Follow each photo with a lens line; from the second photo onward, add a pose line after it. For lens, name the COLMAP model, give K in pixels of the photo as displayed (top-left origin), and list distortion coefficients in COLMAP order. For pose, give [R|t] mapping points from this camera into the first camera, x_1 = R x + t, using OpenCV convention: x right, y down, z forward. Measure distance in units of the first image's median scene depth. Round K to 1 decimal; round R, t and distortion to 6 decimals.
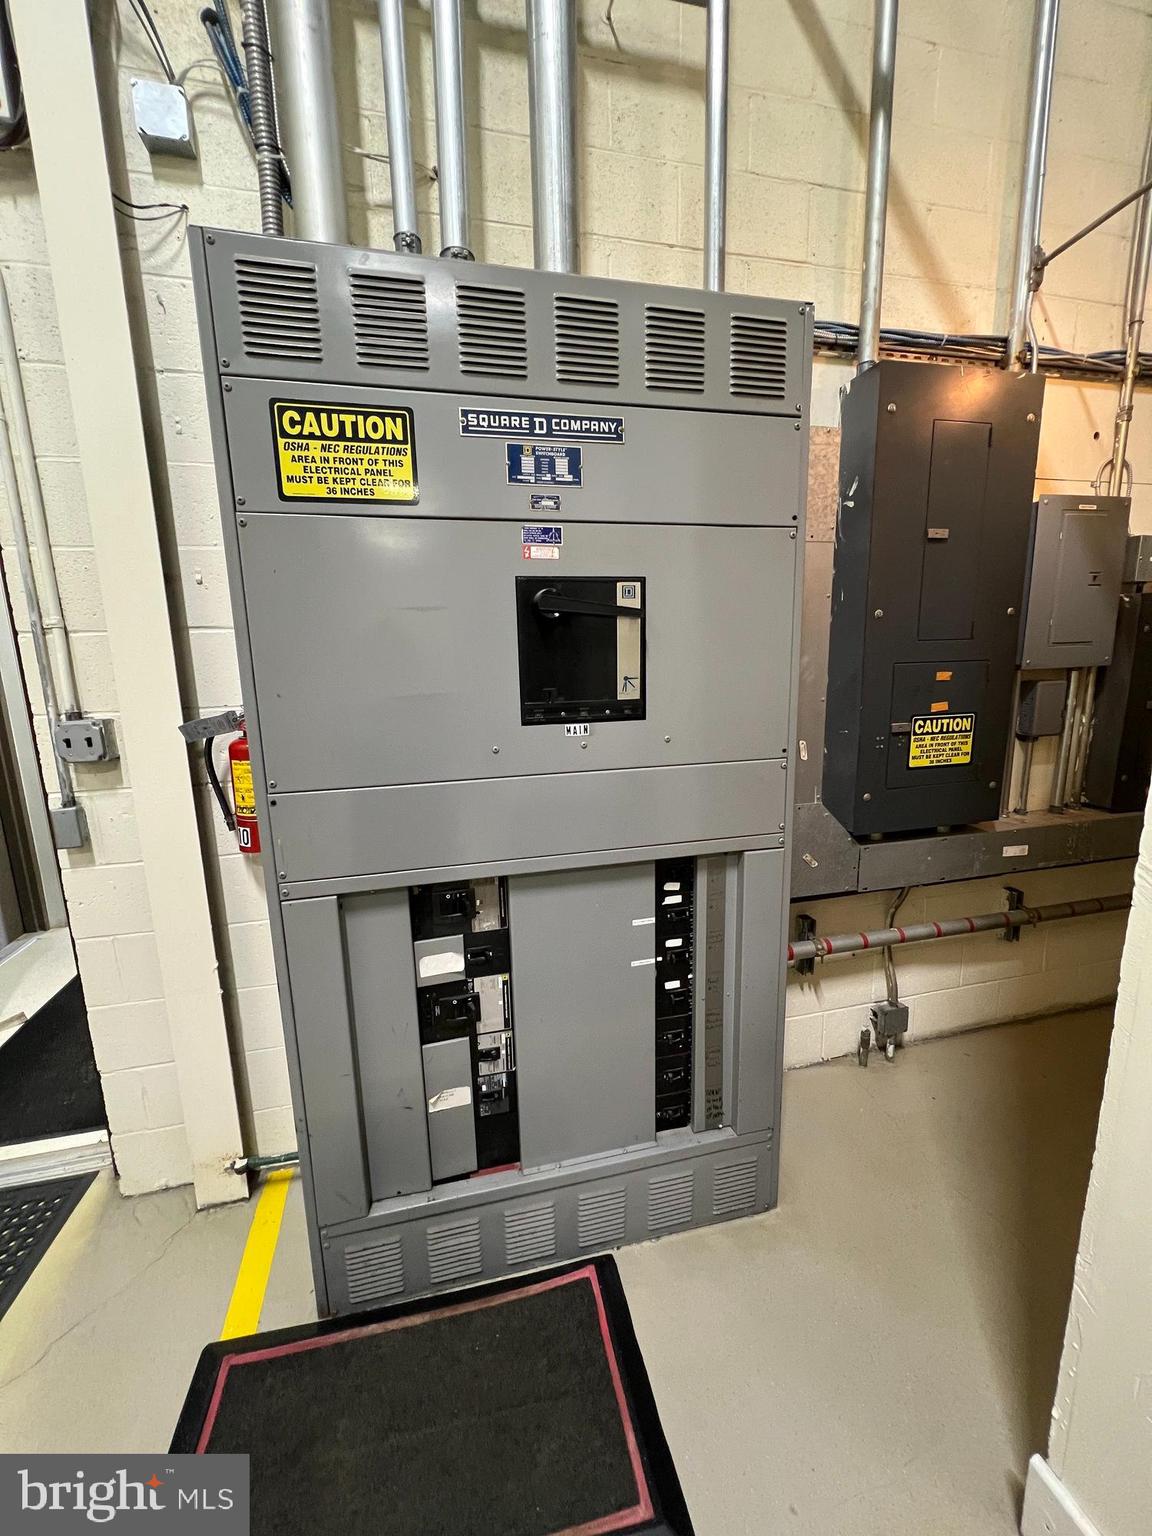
lens RADIAL K [[610.1, 0, 578.5], [0, 610.1, 769.3], [0, 0, 1]] dist [-0.004132, 0.002392]
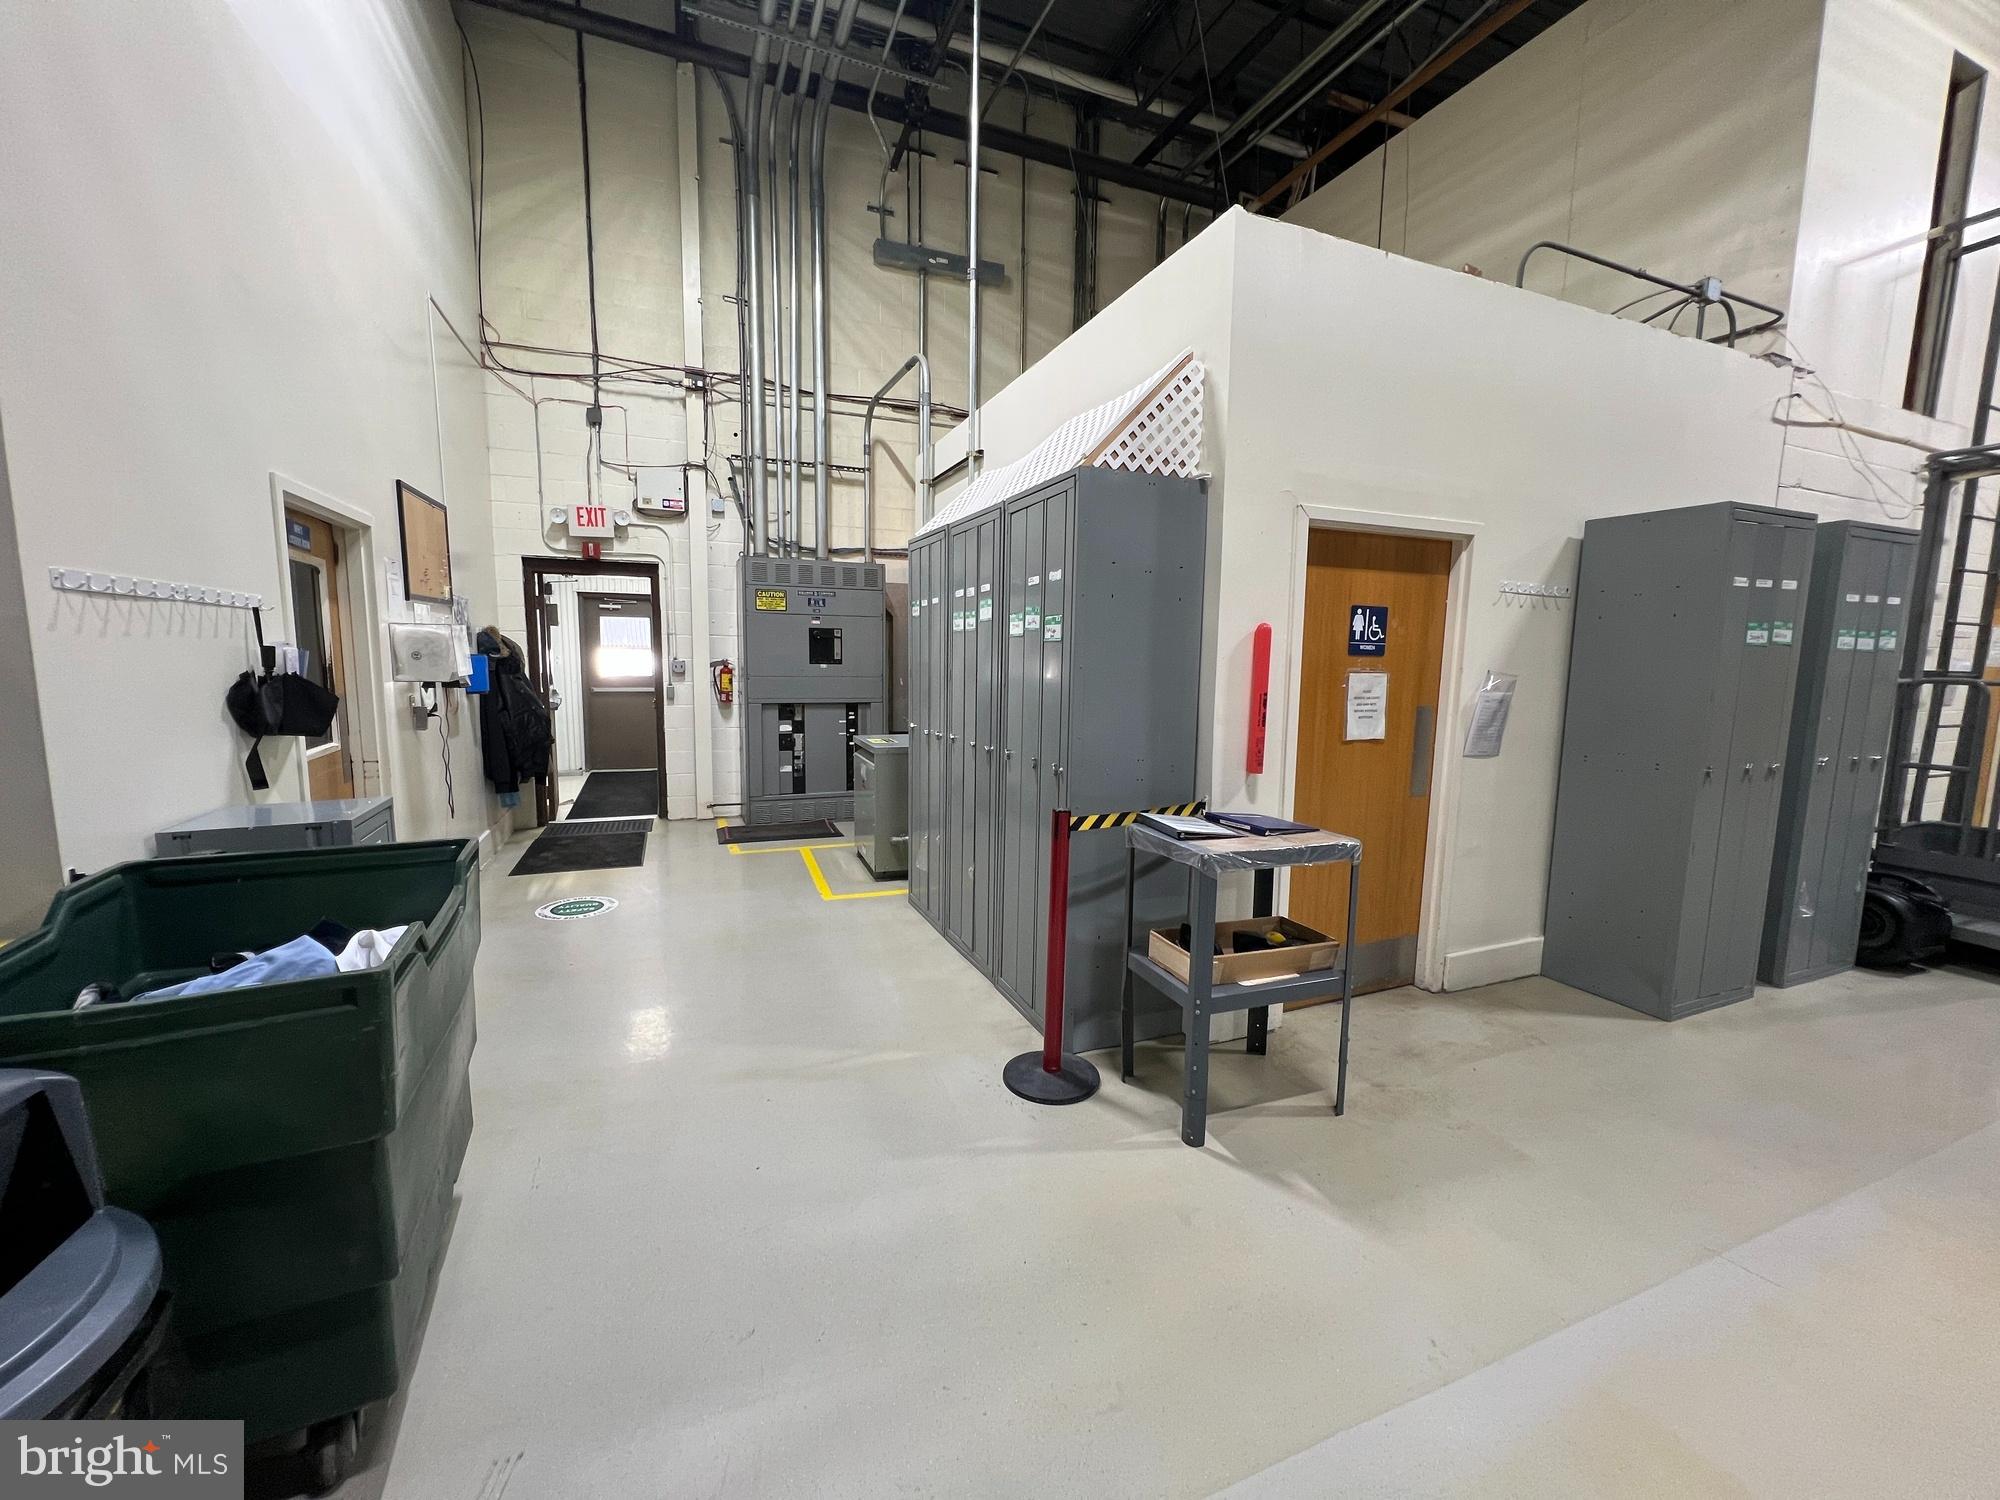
lens RADIAL K [[794.4, 0, 1001.2], [0, 794.4, 749.4], [0, 0, 1]] dist [-0.004132, 0.002392]
pose [[0.984899, 0.017406, 0.172252, 0.250143], [-0.006884, 0.998084, -0.061496, 0.772518], [-0.172992, 0.059382, 0.983131, -4.173066]]
